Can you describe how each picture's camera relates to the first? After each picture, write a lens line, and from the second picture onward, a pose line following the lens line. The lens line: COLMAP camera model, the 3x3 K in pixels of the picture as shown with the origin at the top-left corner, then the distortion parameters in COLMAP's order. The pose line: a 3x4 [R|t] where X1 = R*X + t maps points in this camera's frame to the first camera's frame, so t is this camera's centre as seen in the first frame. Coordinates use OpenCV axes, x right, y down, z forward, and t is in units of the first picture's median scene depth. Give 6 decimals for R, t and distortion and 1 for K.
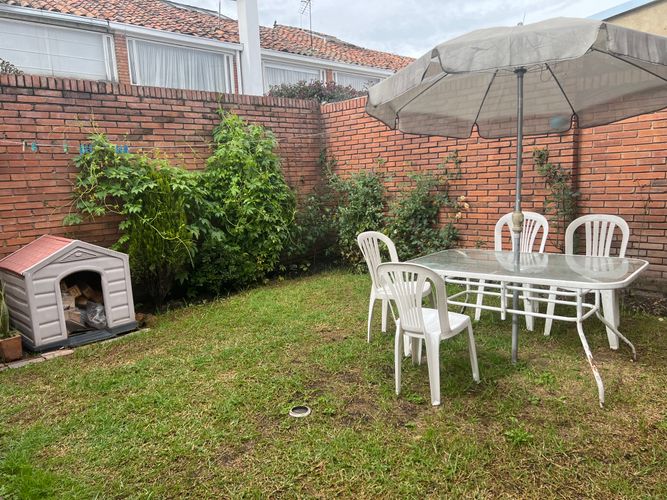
lens RADIAL K [[504.7, 0, 333.8], [0, 504.7, 249.7], [0, 0, 1]] dist [0.069632, -0.019641]
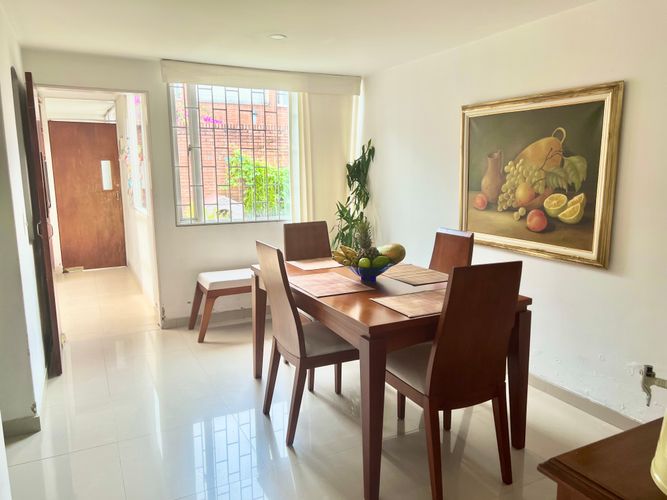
lens RADIAL K [[504.7, 0, 333.0], [0, 504.7, 251.0], [0, 0, 1]] dist [0.069632, -0.019641]
pose [[0.942099, 0.085115, -0.324352, 0.659419], [-0.078670, 0.996356, 0.032957, 0.103030], [0.325975, -0.005532, 0.945362, -0.915517]]
